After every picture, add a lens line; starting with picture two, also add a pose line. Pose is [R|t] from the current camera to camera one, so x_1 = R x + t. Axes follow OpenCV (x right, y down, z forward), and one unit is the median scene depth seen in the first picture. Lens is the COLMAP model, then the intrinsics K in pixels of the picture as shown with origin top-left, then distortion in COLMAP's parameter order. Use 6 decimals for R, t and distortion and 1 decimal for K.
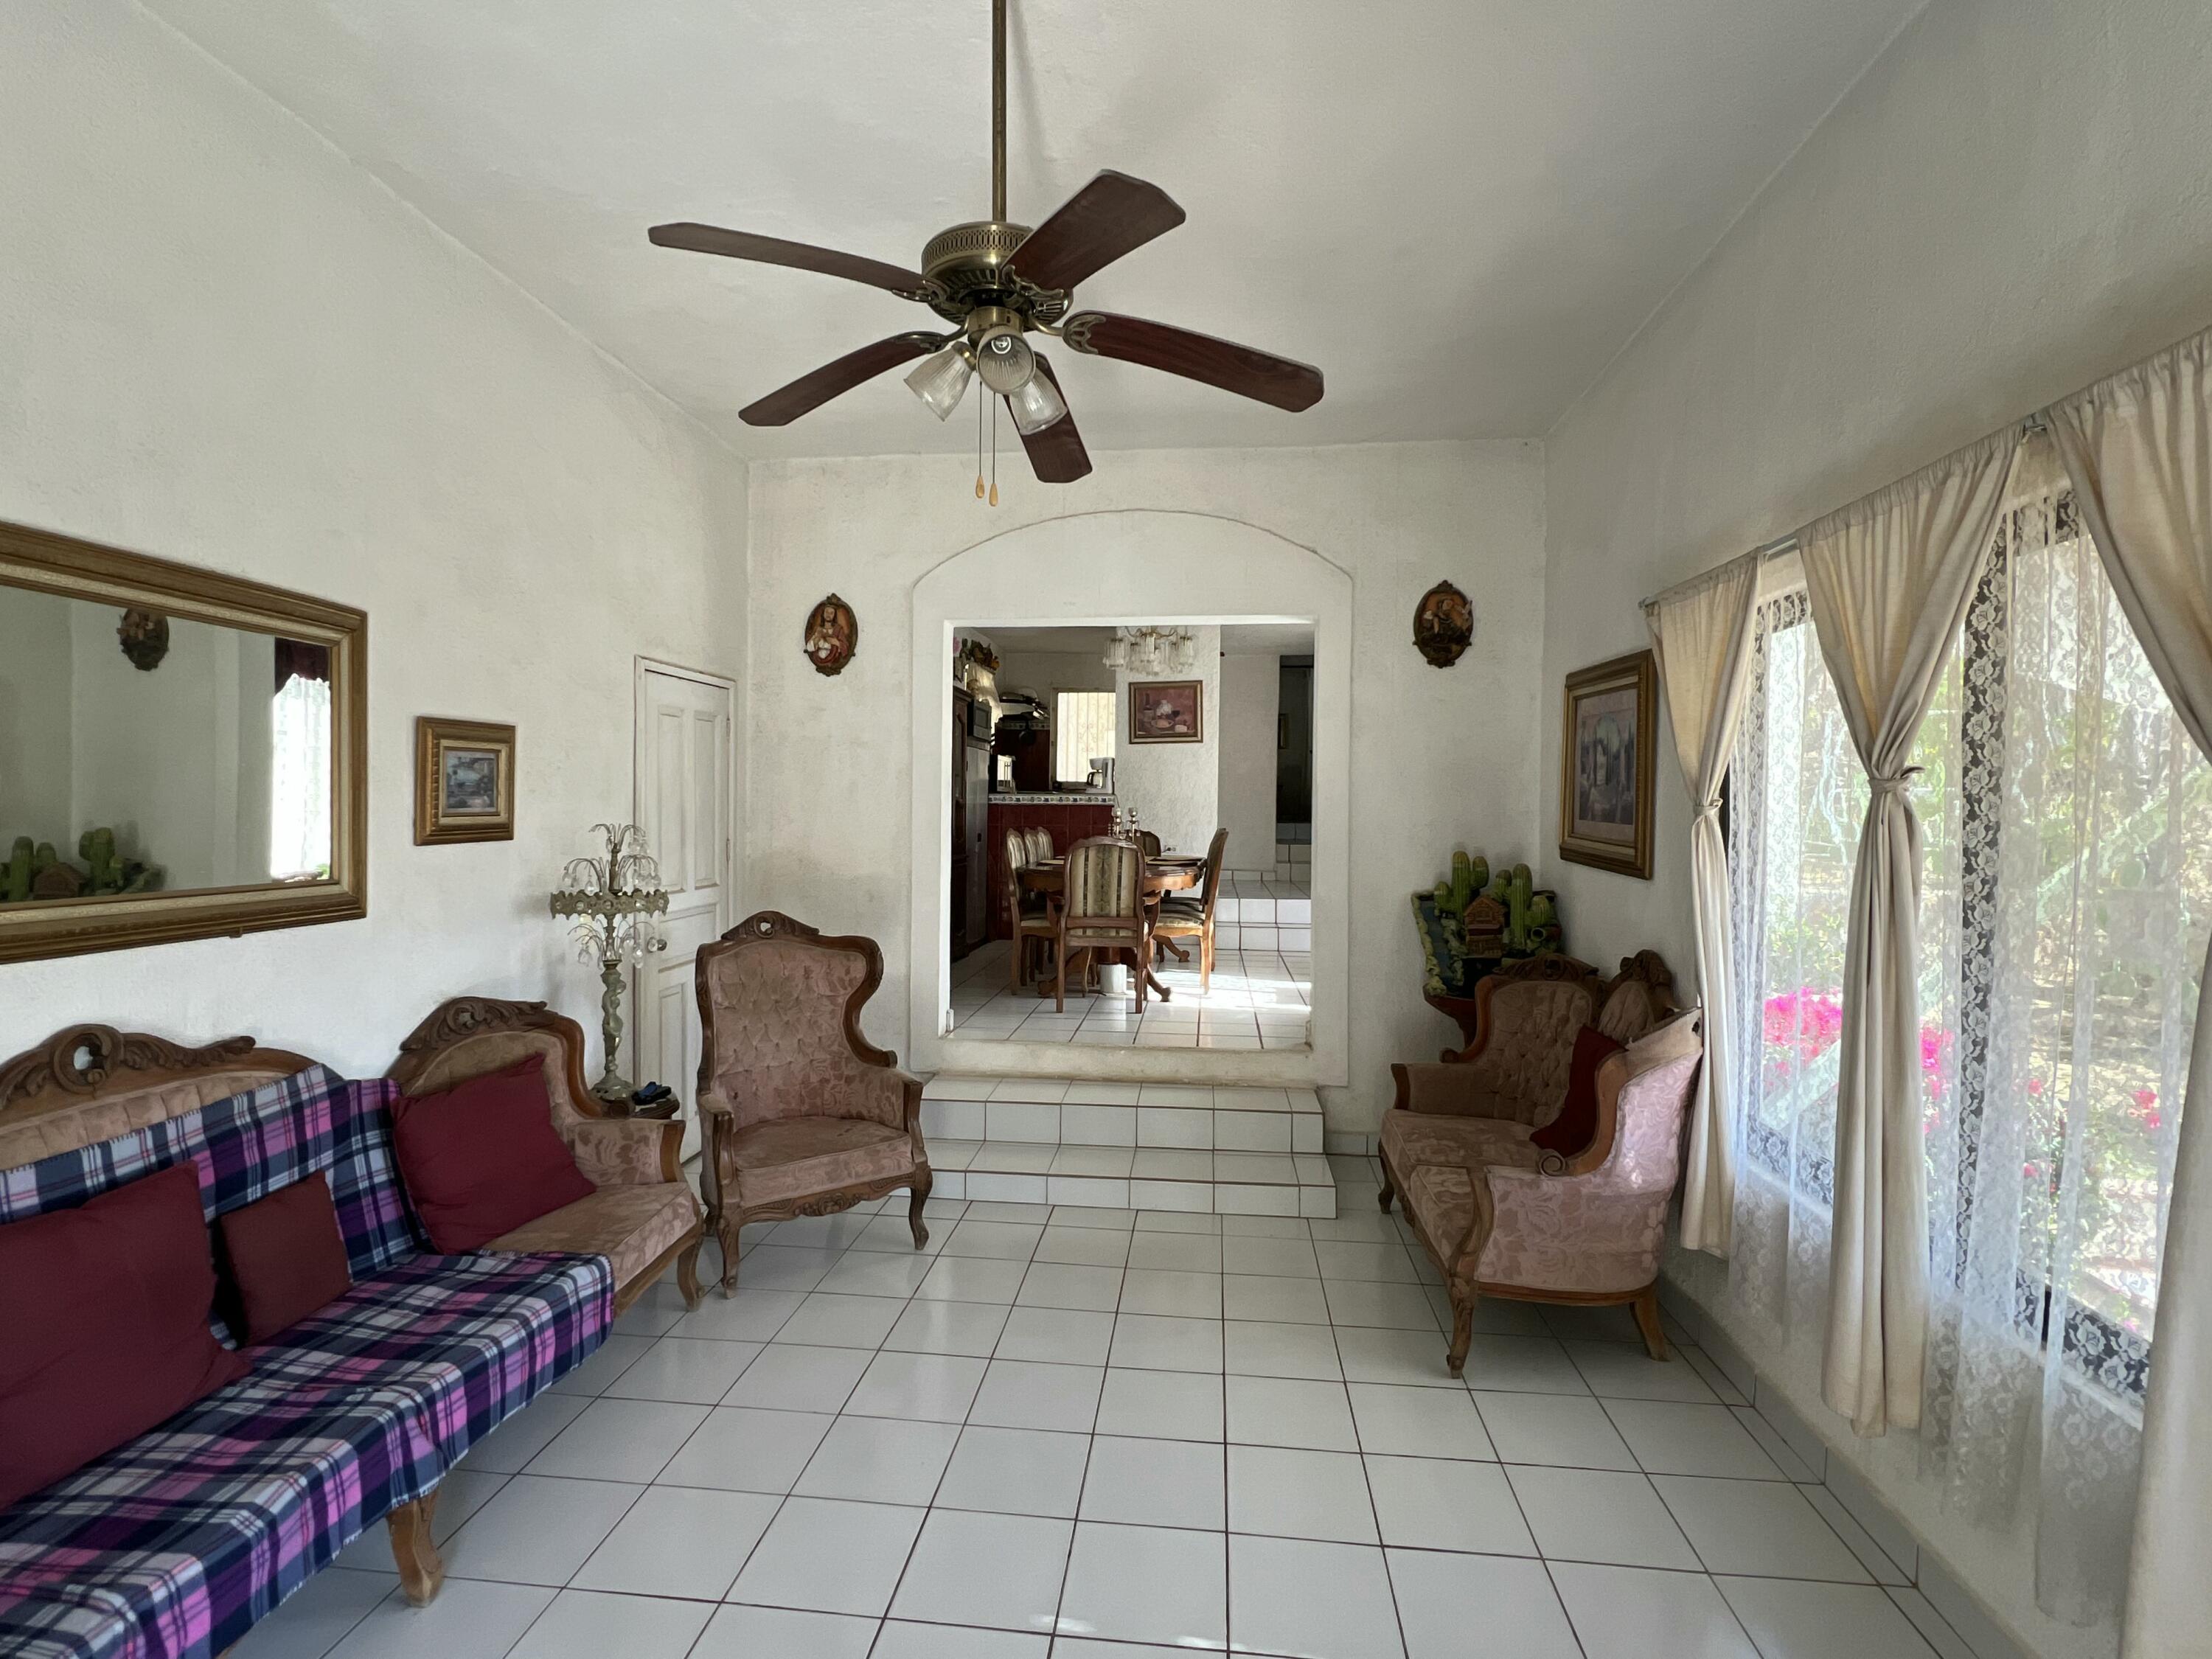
lens RADIAL K [[1057.5, 0, 1103.8], [0, 1057.5, 826.4], [0, 0, 1]] dist [-0.000530, 0.001497]
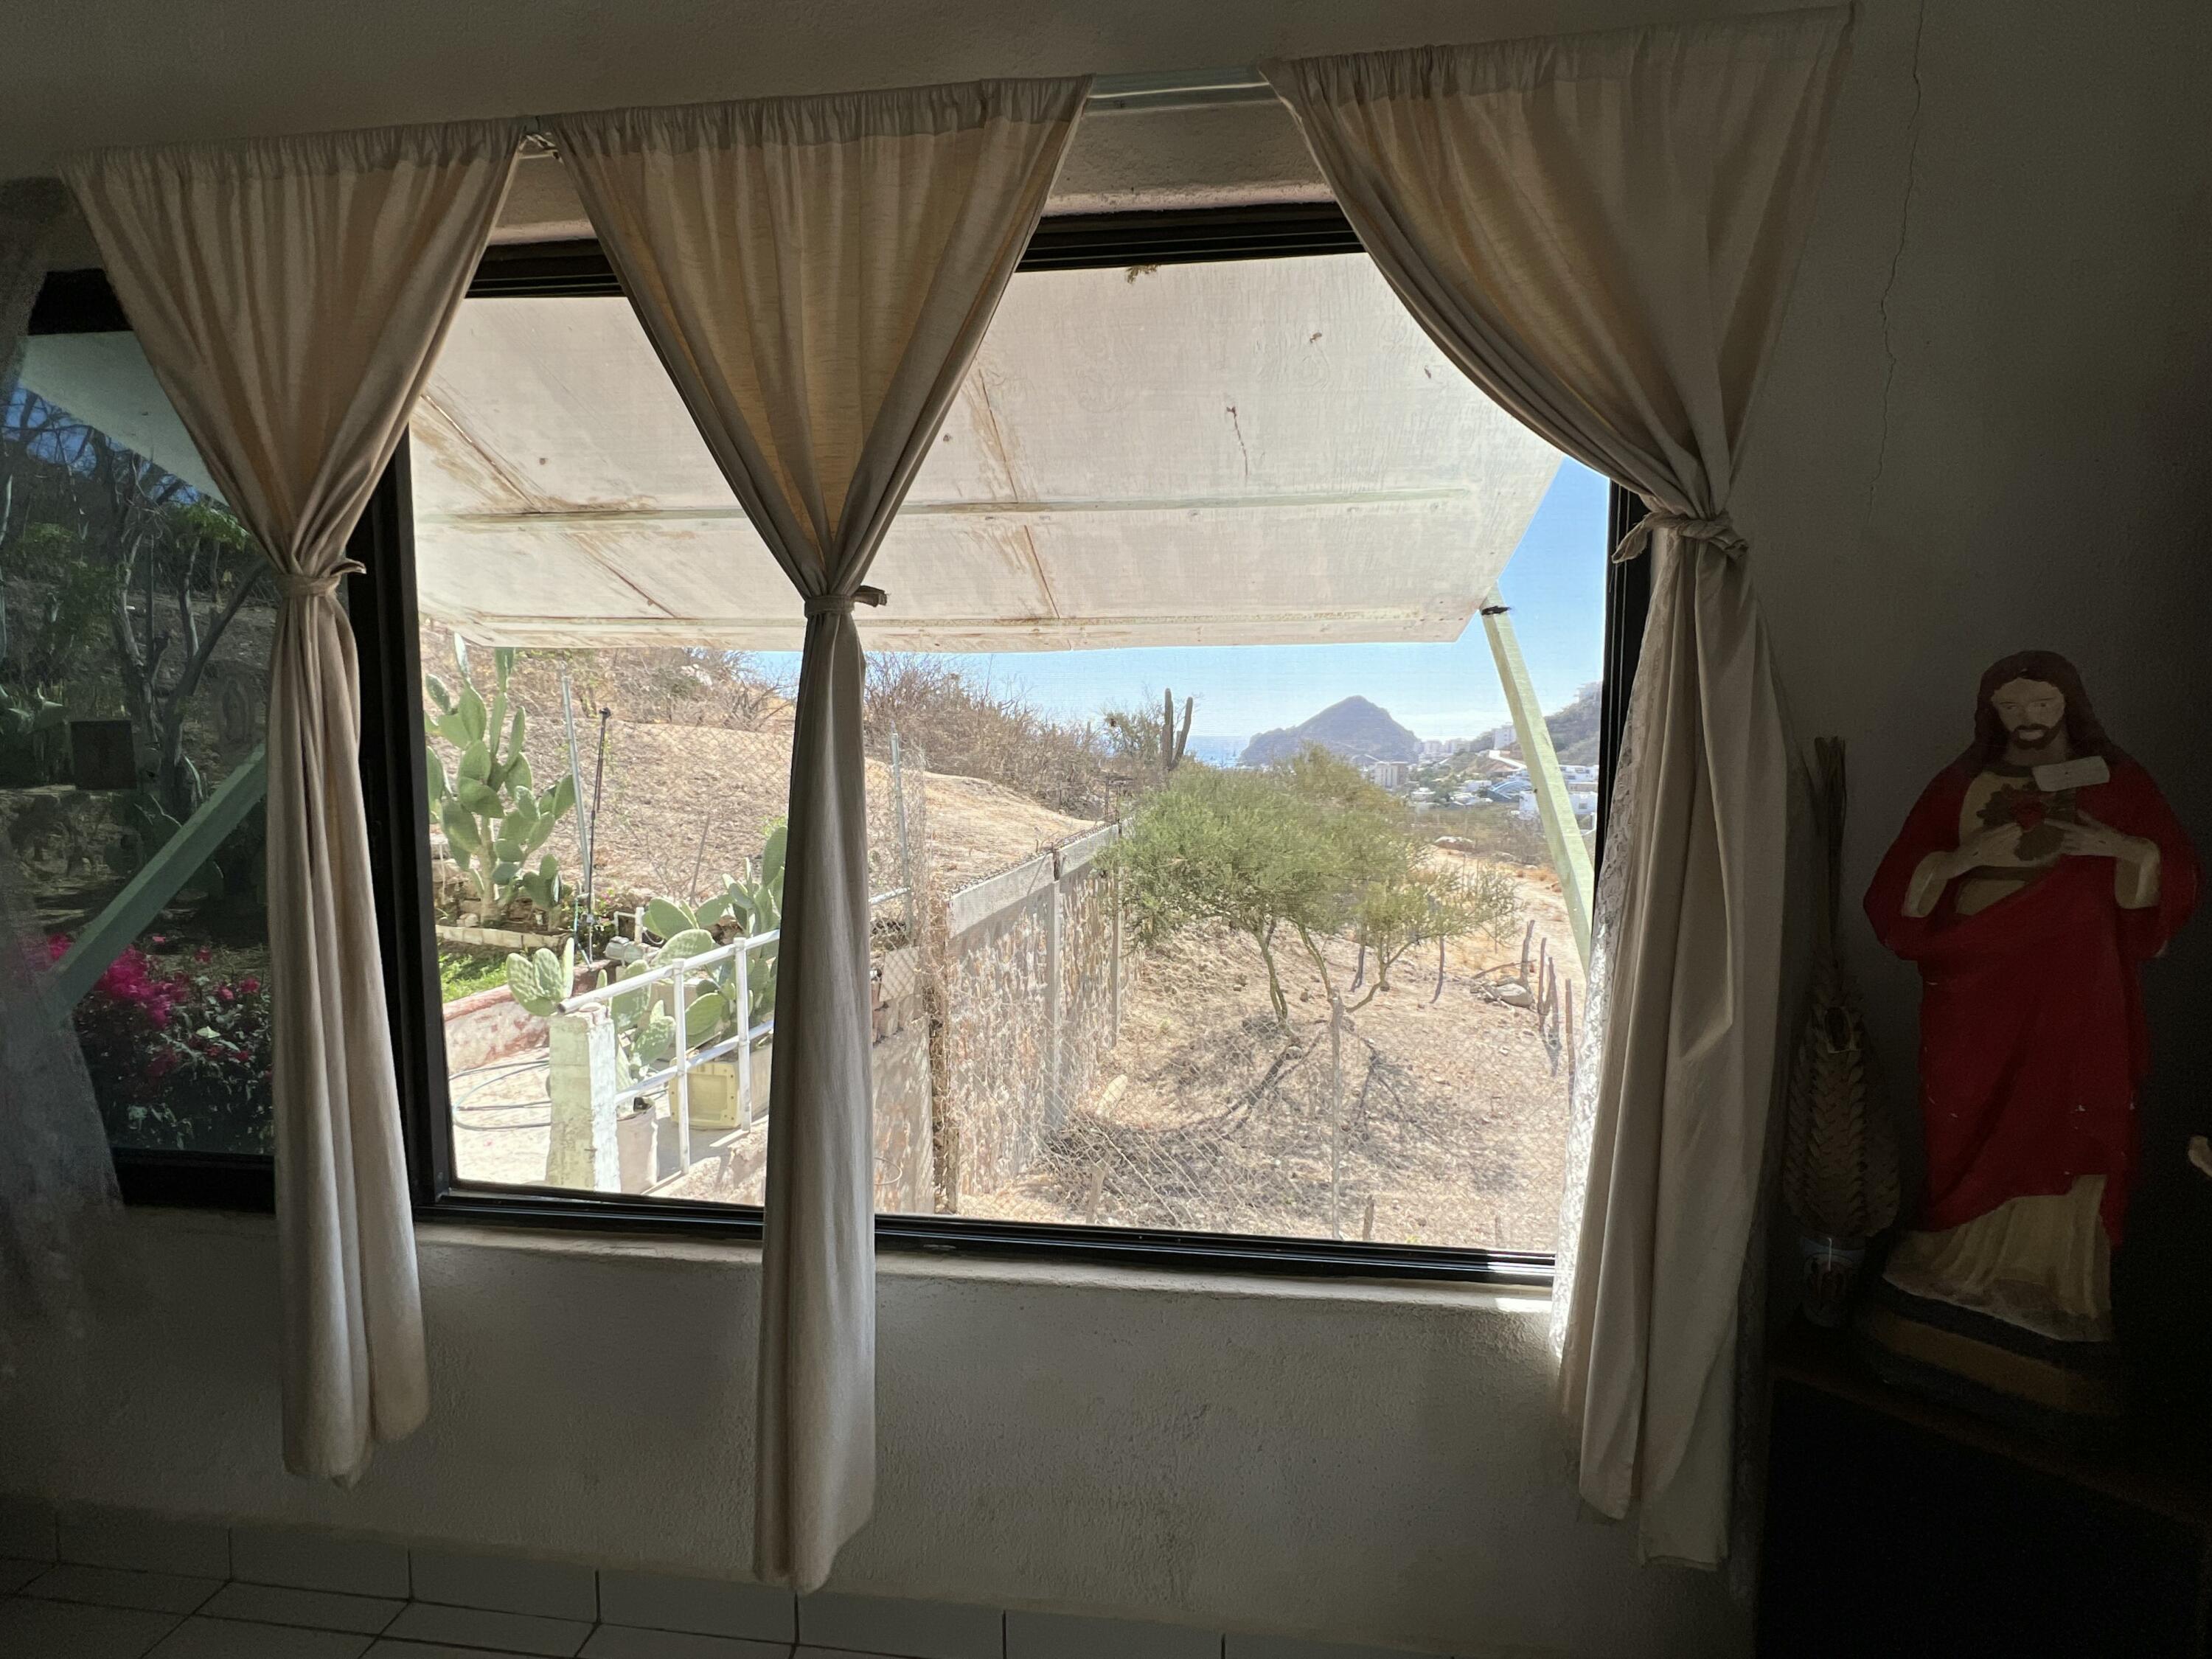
lens RADIAL K [[1057.5, 0, 1101.8], [0, 1057.5, 827.3], [0, 0, 1]] dist [-0.000530, 0.001497]
pose [[0.010959, -0.121935, 0.992478, 0.013109], [0.017811, 0.992403, 0.121730, 0.051780], [-0.999781, 0.016343, 0.013048, 0.504024]]
